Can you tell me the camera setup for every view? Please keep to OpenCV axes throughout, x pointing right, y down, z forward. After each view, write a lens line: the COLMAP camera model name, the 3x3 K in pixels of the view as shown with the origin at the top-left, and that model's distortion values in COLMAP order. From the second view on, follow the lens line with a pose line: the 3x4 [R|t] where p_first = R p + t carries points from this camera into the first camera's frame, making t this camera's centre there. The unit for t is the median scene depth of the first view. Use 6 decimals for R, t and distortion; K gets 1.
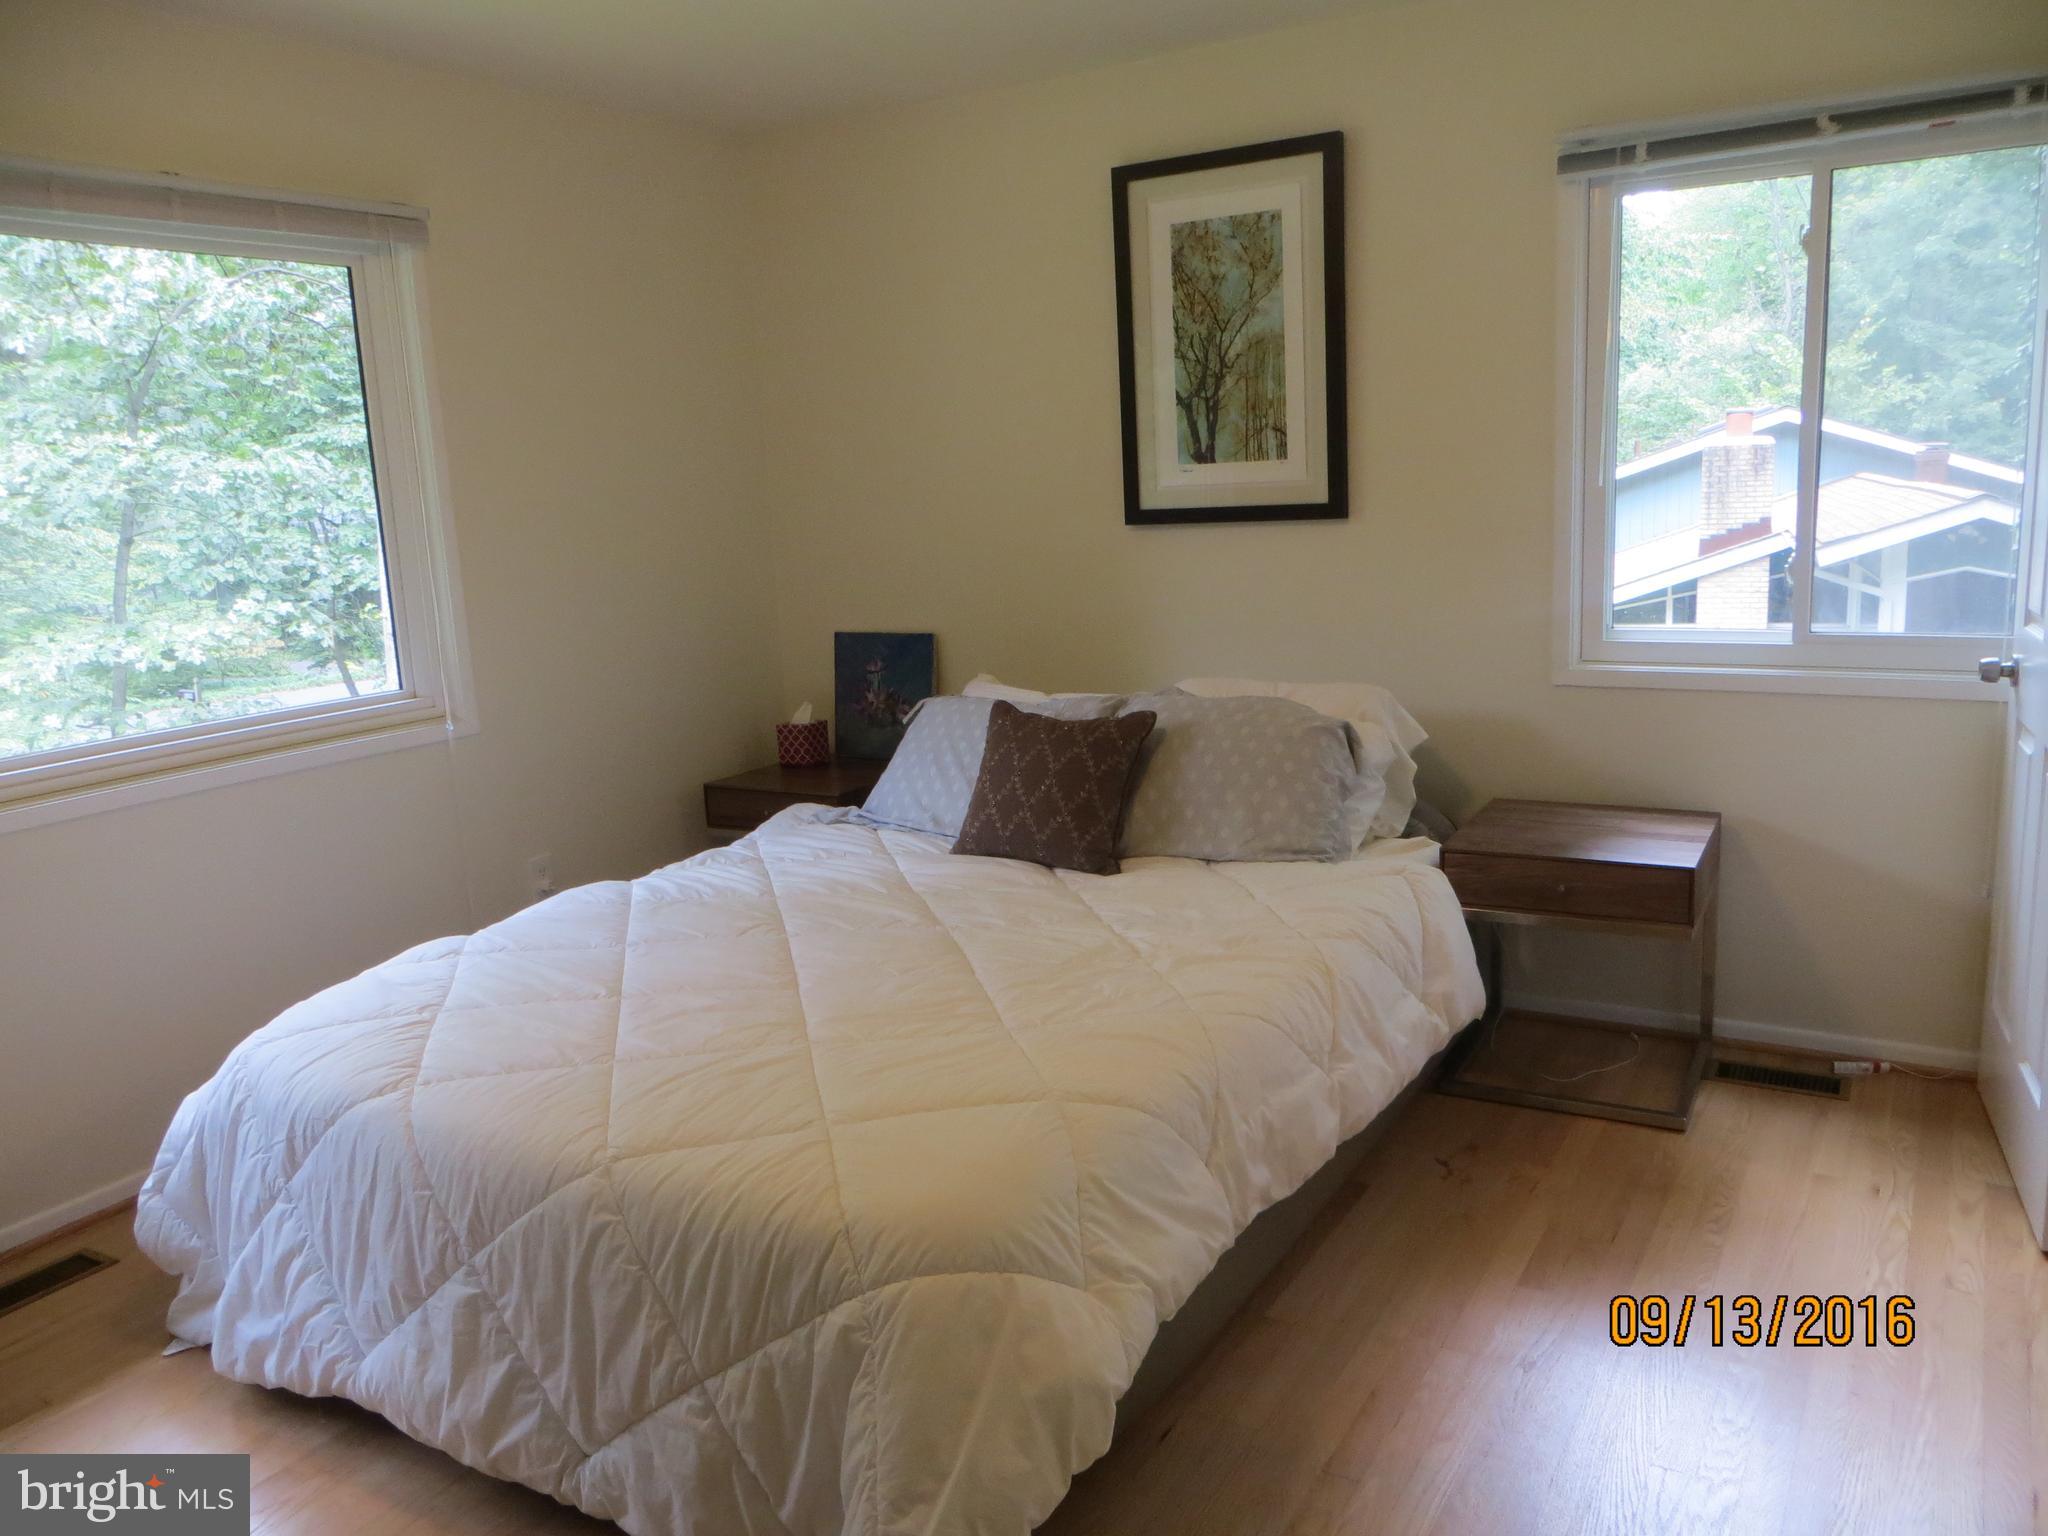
lens RADIAL K [[1539.7, 0, 1023.3], [0, 1539.7, 765.0], [0, 0, 1]] dist [-0.000011, 0.000242]
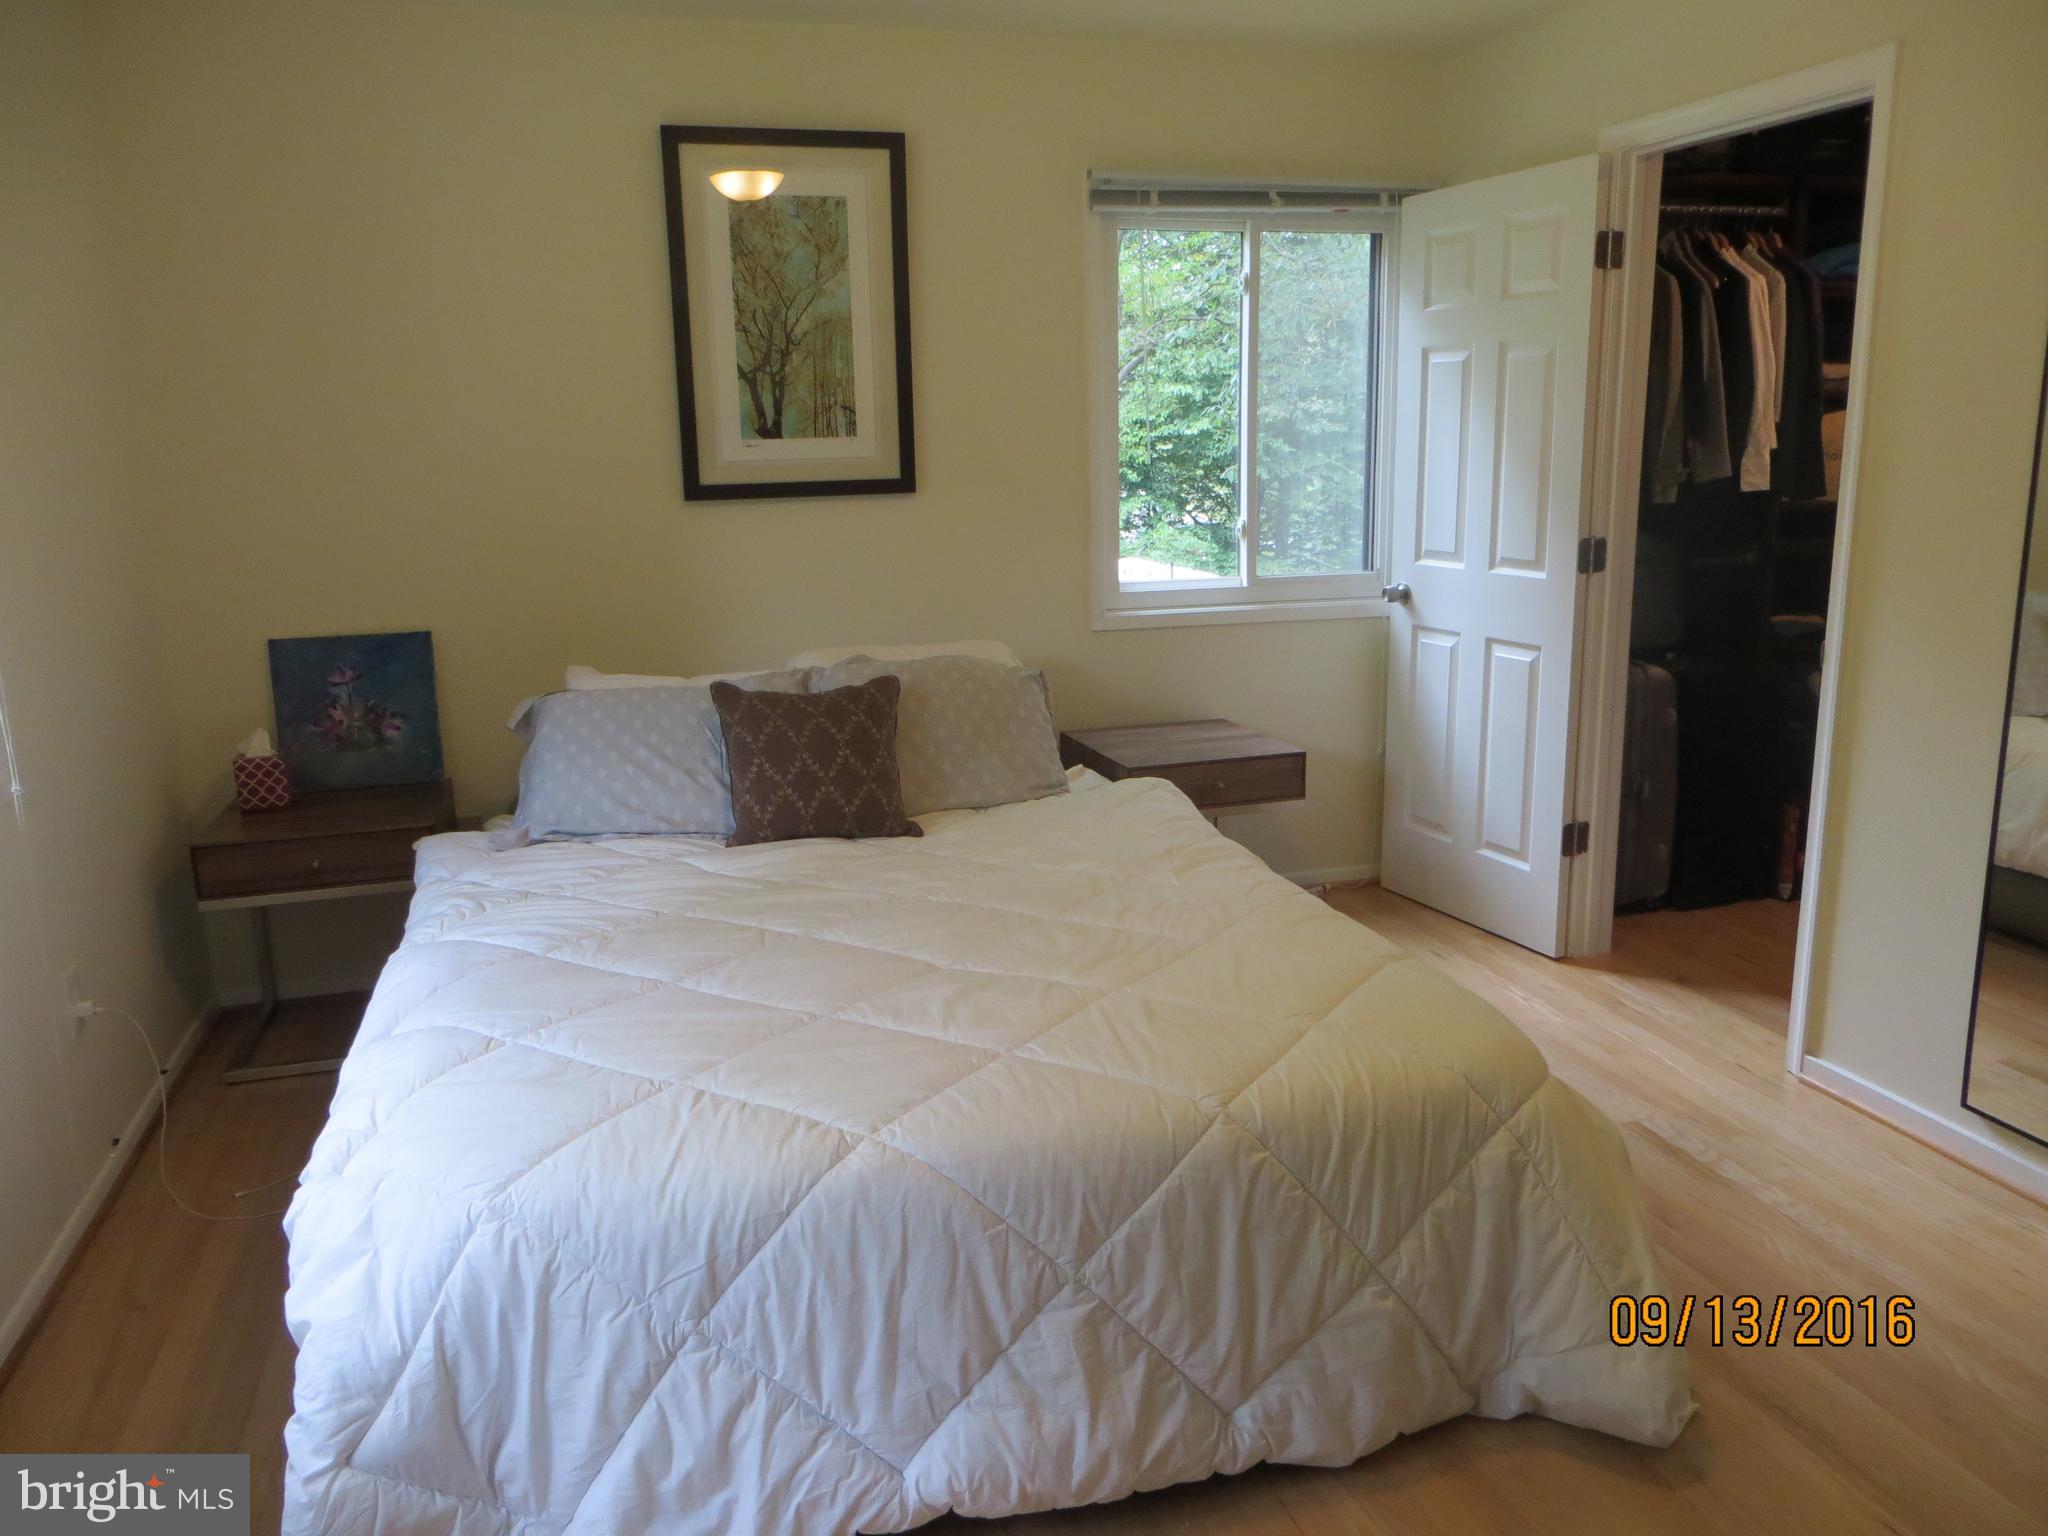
lens RADIAL K [[1539.7, 0, 1017.1], [0, 1539.7, 769.6], [0, 0, 1]] dist [-0.000011, 0.000242]
pose [[0.681994, -0.121613, 0.721176, -0.544689], [0.126516, 0.990829, 0.047443, -0.009887], [-0.720332, 0.058884, 0.691126, 0.211550]]
